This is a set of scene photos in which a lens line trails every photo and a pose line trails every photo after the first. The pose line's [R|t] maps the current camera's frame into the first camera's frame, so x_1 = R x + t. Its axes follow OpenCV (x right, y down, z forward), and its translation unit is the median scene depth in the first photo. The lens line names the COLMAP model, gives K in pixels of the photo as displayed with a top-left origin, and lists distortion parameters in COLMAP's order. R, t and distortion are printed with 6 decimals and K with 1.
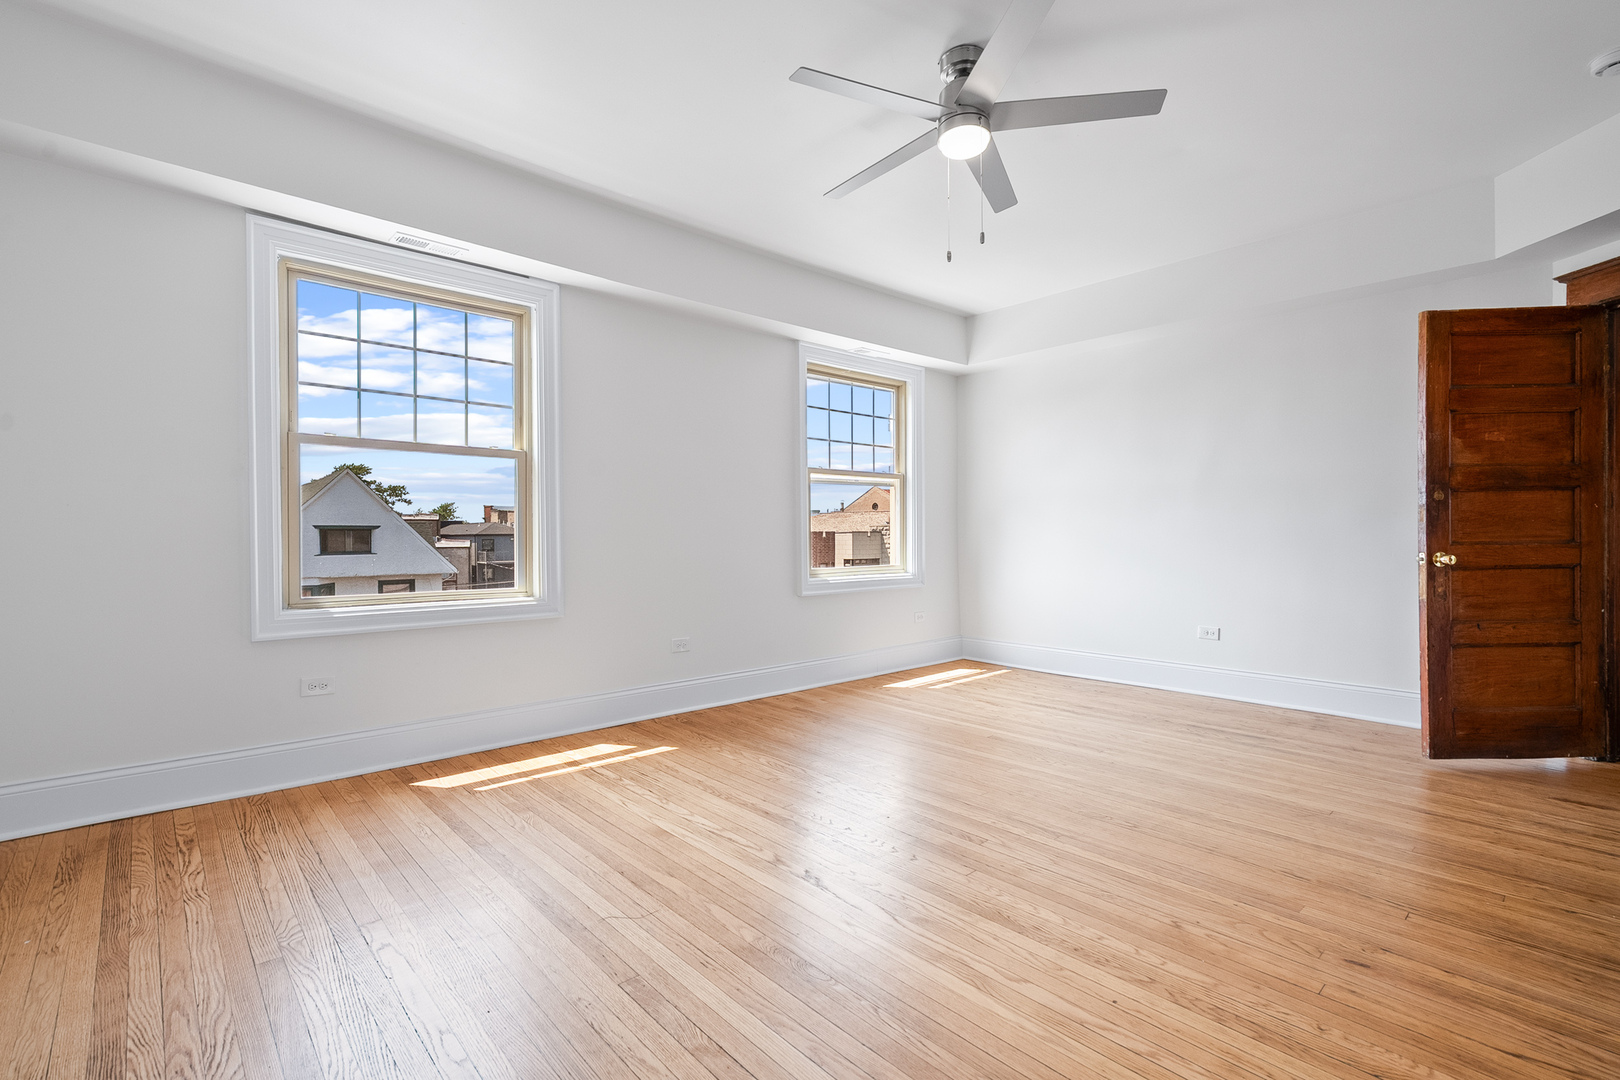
lens RADIAL K [[749.1, 0, 810.0], [0, 749.1, 540.0], [0, 0, 1]] dist [-0.000475, -0.000236]
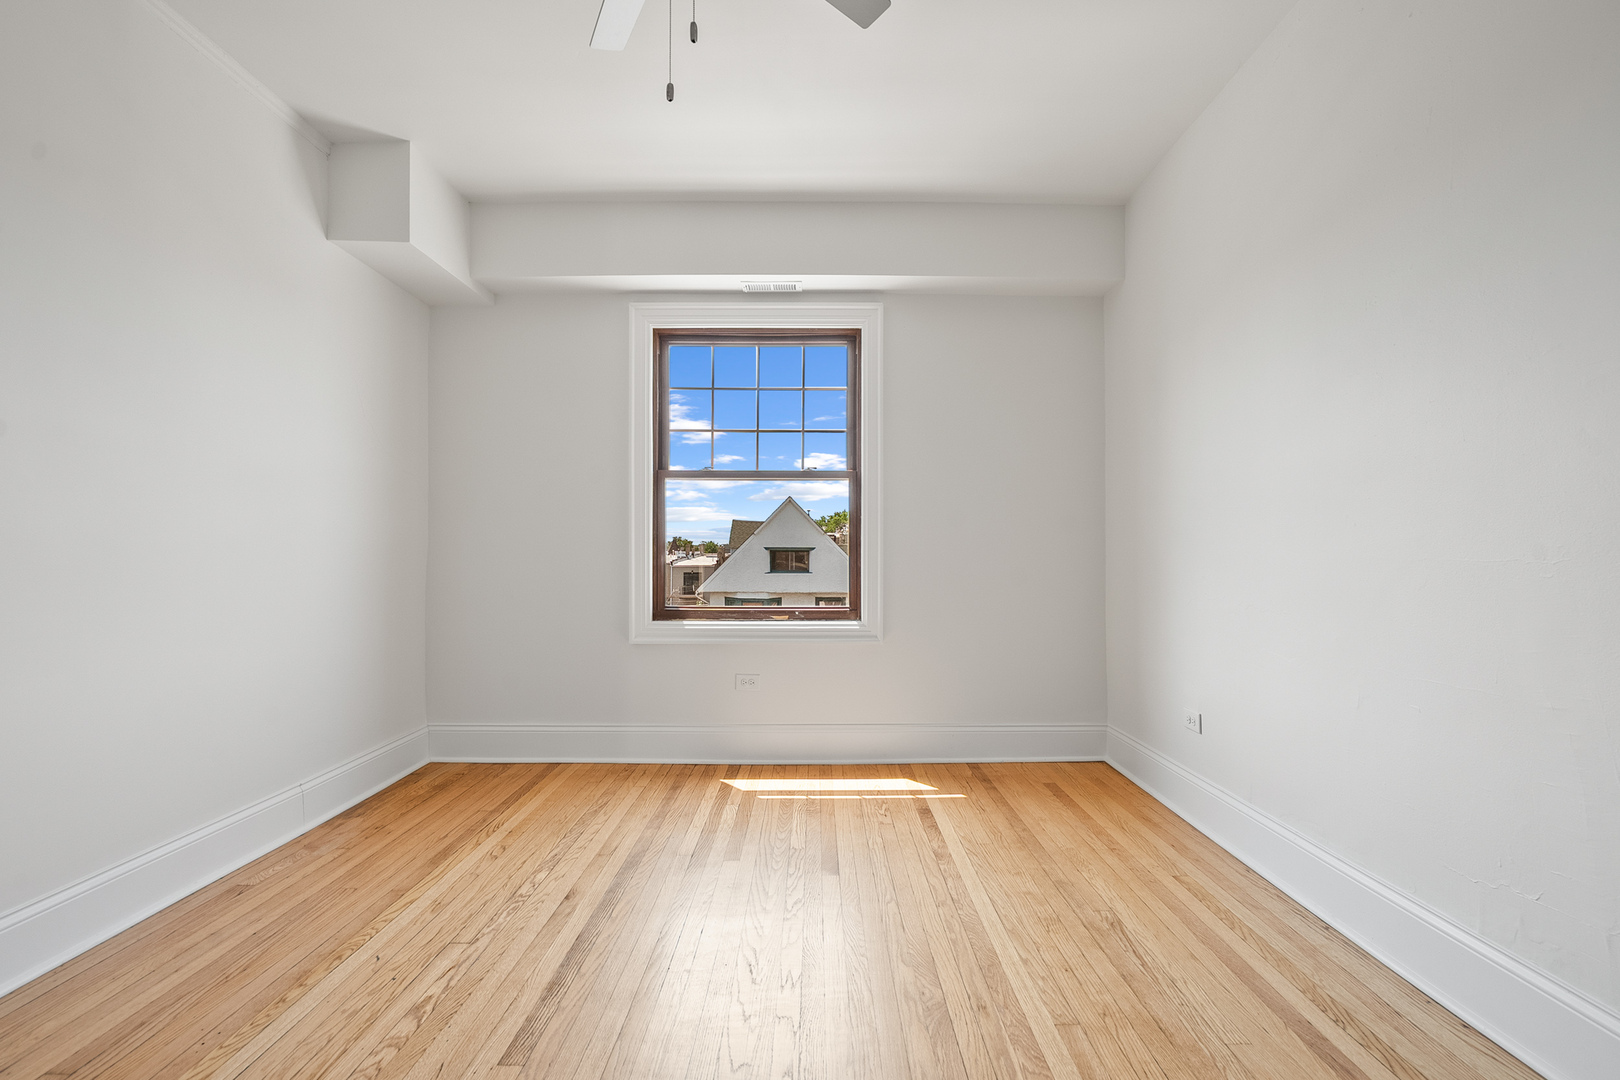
lens RADIAL K [[749.1, 0, 810.0], [0, 749.1, 540.0], [0, 0, 1]] dist [-0.000475, -0.000236]
pose [[0.744967, -0.017771, -0.666865, 0.271054], [-0.000758, 0.999622, -0.027484, 0.001822], [0.667101, 0.020980, 0.744672, 0.225337]]
